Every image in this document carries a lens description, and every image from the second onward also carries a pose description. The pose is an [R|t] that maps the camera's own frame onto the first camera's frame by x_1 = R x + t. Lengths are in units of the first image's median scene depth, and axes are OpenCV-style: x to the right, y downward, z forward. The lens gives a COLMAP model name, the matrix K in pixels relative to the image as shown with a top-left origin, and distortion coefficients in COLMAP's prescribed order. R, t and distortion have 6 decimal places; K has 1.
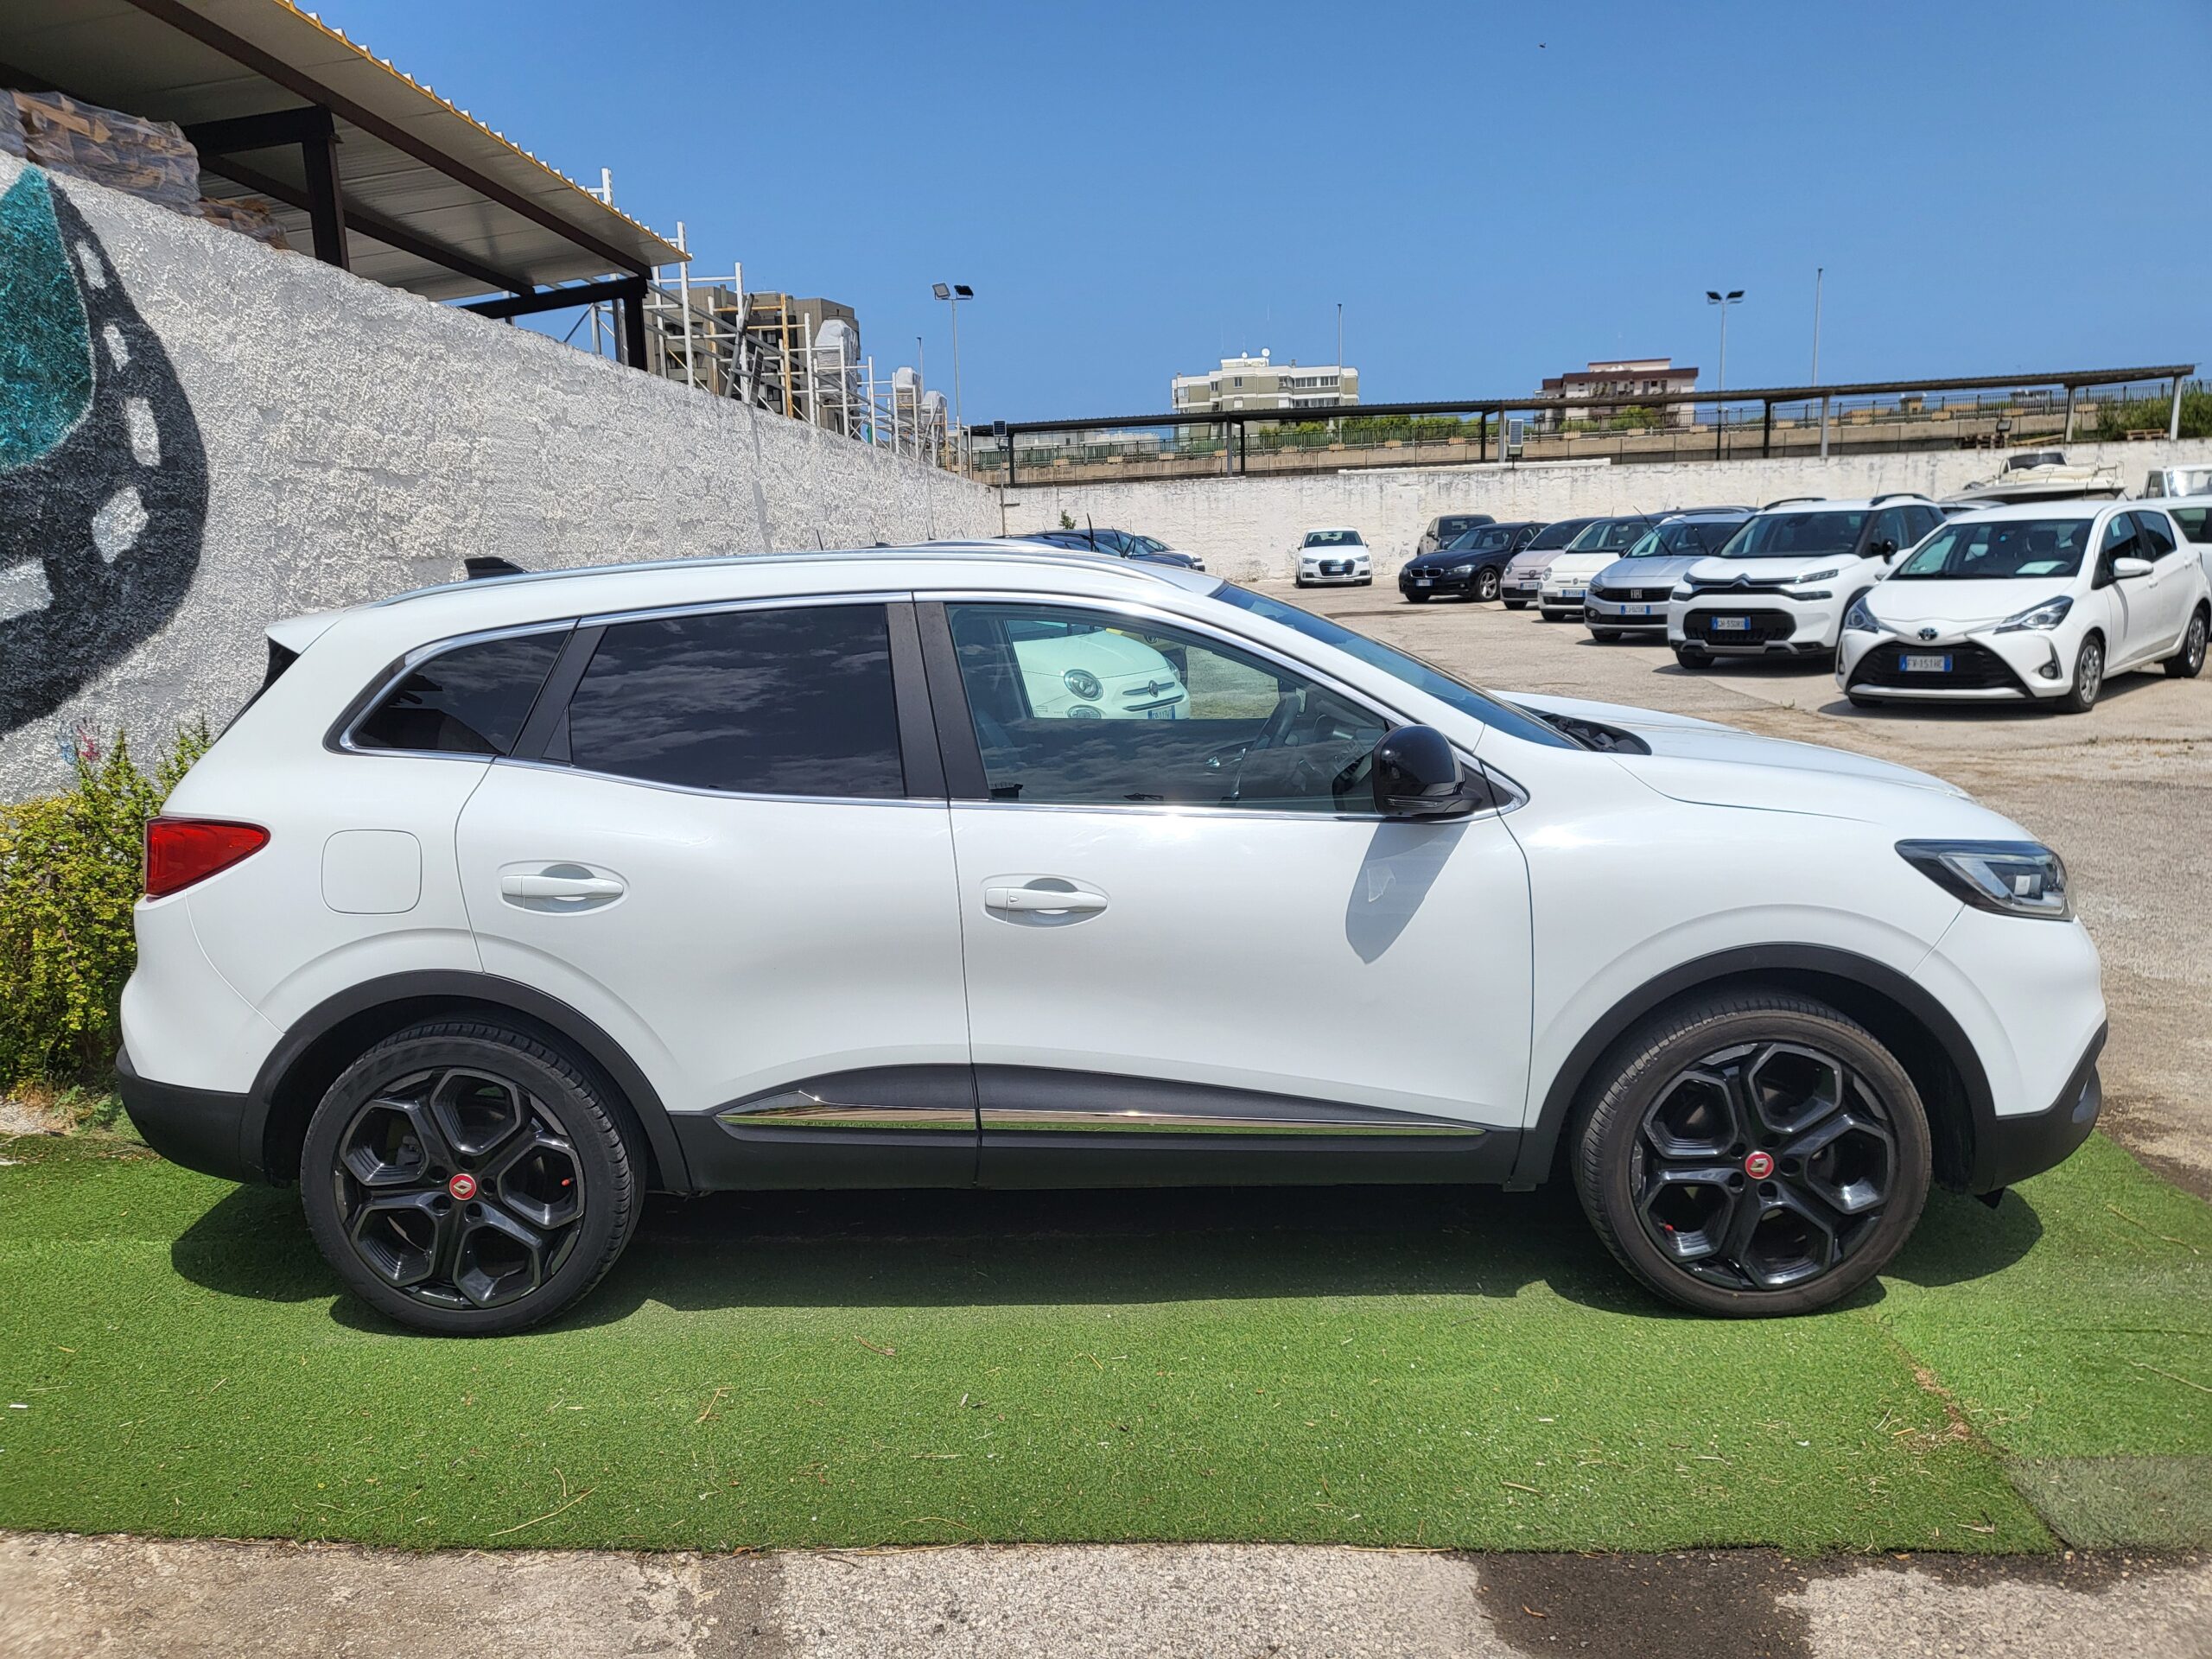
lens RADIAL K [[1699.1, 0, 1092.1], [0, 1699.1, 831.6], [0, 0, 1]] dist [-0.018100, 0.059243]
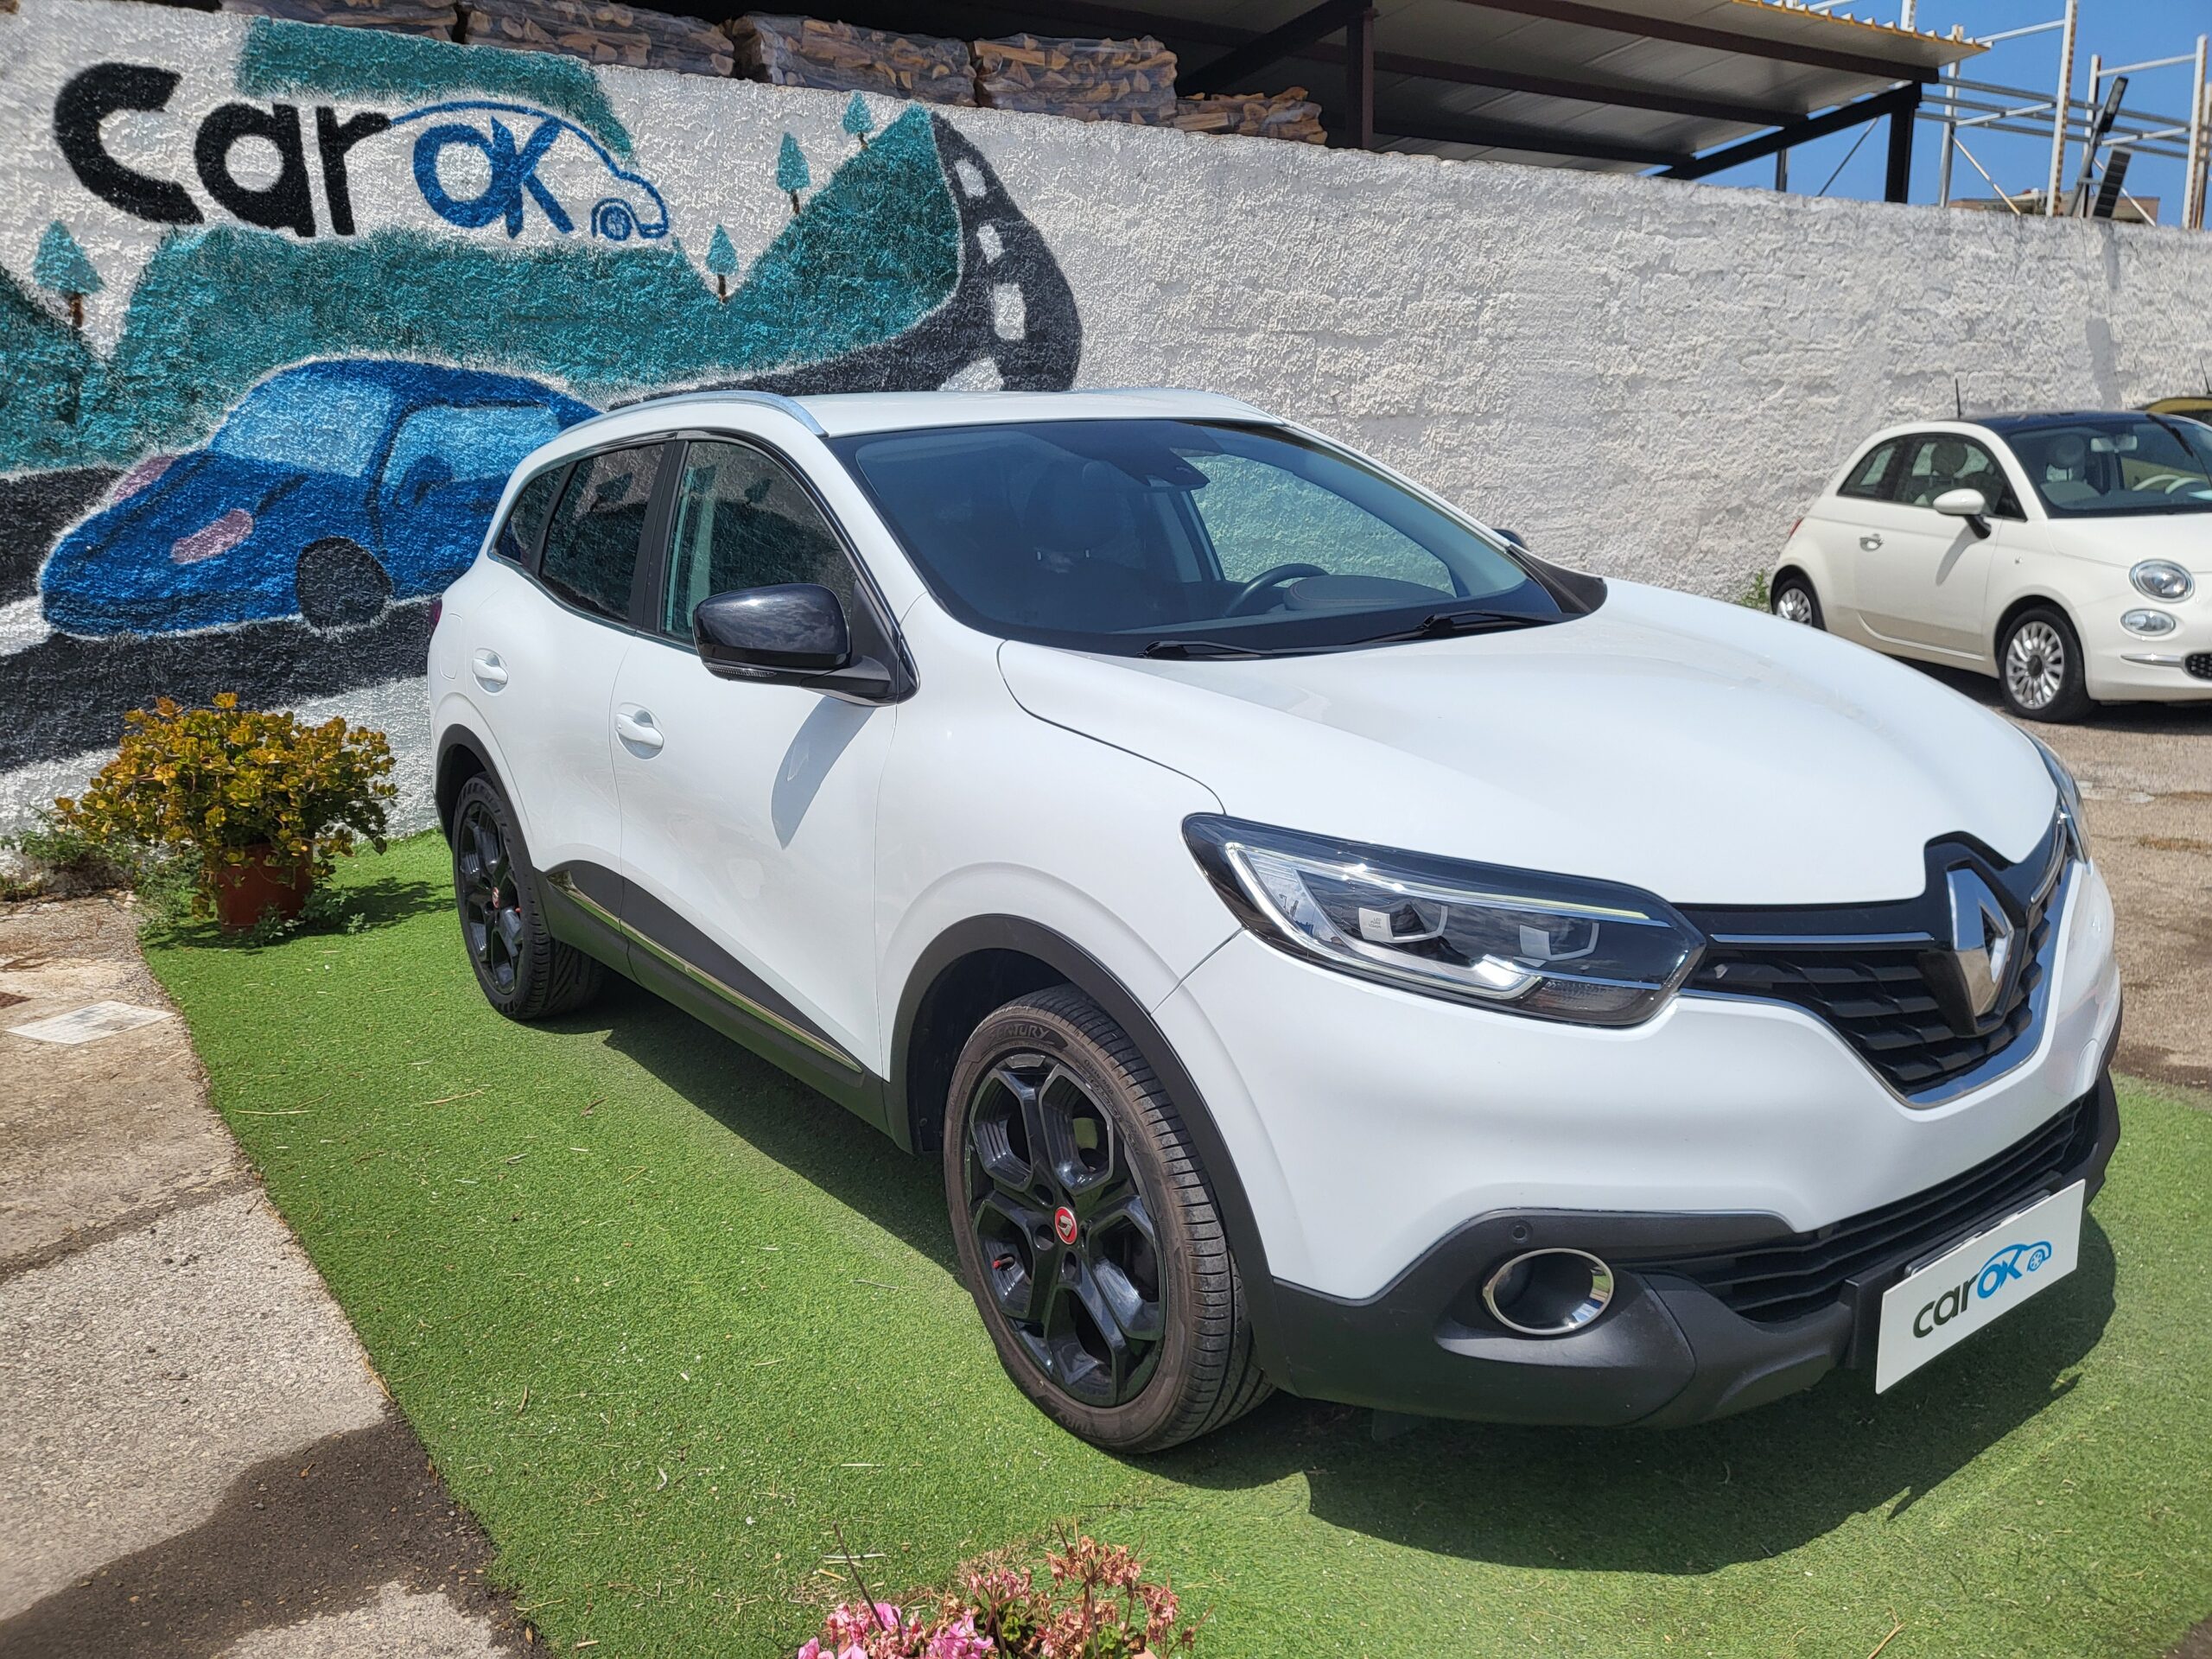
lens RADIAL K [[1699.1, 0, 1100.1], [0, 1699.1, 849.1], [0, 0, 1]] dist [-0.018100, 0.059243]
pose [[0.605883, 0.183176, -0.774179, 0.481075], [-0.118936, 0.983051, 0.139516, -0.032382], [0.786613, 0.007548, 0.617400, 0.292236]]
